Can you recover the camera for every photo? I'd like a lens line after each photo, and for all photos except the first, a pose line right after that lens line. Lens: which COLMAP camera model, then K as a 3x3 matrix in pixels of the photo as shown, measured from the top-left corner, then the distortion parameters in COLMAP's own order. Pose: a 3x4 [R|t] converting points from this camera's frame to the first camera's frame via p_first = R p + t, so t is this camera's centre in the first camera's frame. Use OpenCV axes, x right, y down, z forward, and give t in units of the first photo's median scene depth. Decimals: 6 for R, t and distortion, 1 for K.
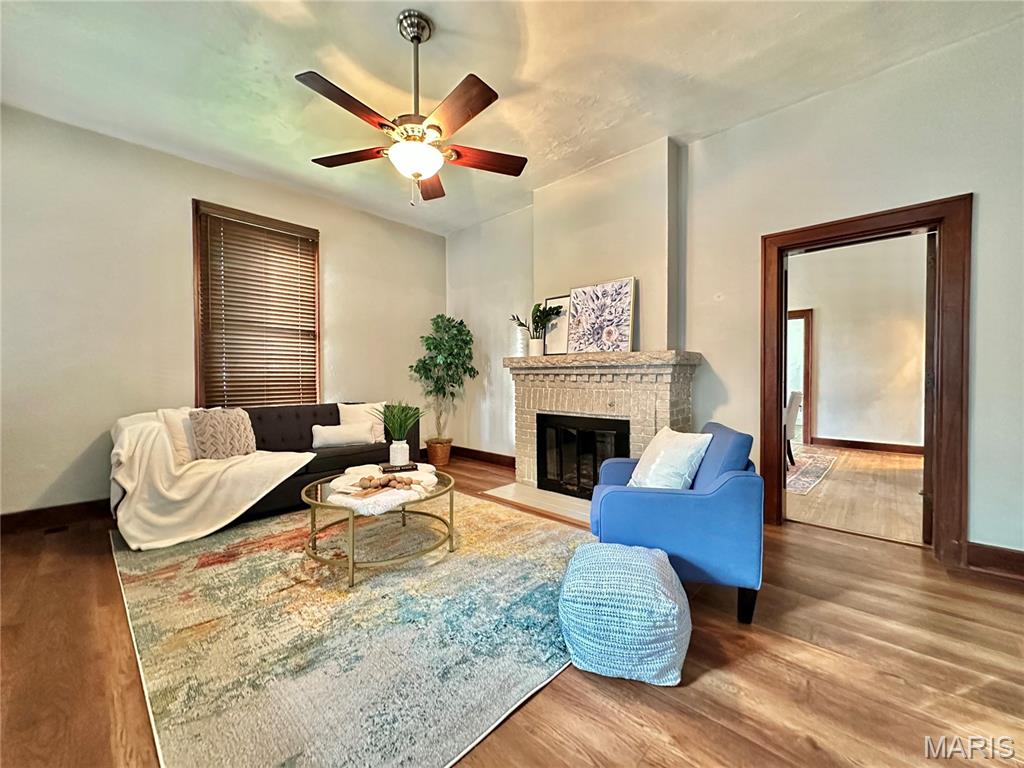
lens RADIAL K [[407.4, 0, 512.0], [0, 407.4, 384.0], [0, 0, 1]] dist [-0.001337, -0.000167]
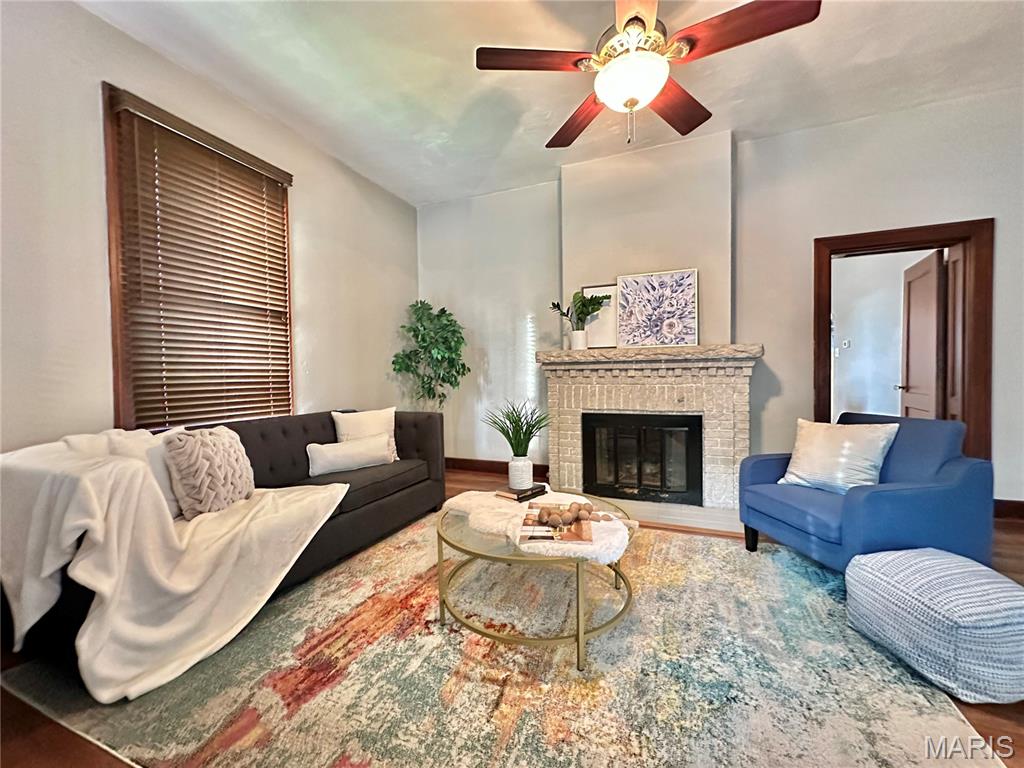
lens RADIAL K [[407.4, 0, 512.0], [0, 407.4, 384.0], [0, 0, 1]] dist [-0.001337, -0.000167]
pose [[0.936126, -0.021740, 0.350992, -0.451184], [0.020671, 0.999763, 0.006793, -0.001633], [-0.351057, 0.000896, 0.936354, 0.233006]]
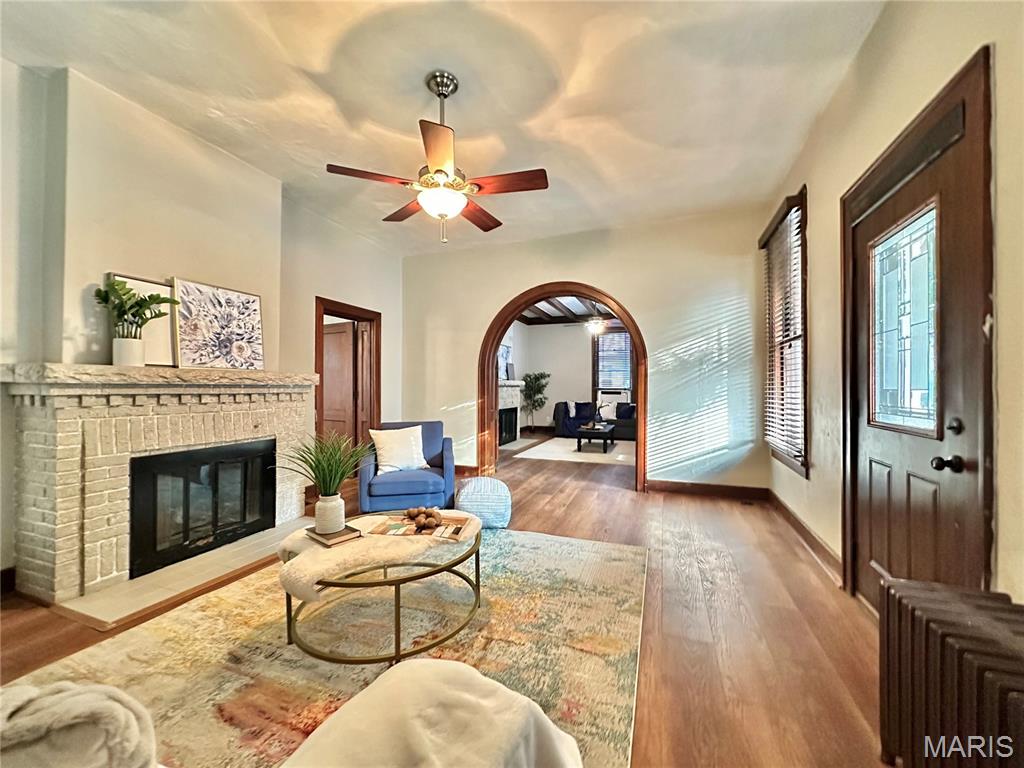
lens RADIAL K [[407.4, 0, 512.0], [0, 407.4, 384.0], [0, 0, 1]] dist [-0.001337, -0.000167]
pose [[-0.387111, 0.010040, 0.921979, -0.830909], [0.018656, 0.999821, -0.003055, -0.031925], [-0.921845, 0.016017, -0.387229, 0.793856]]
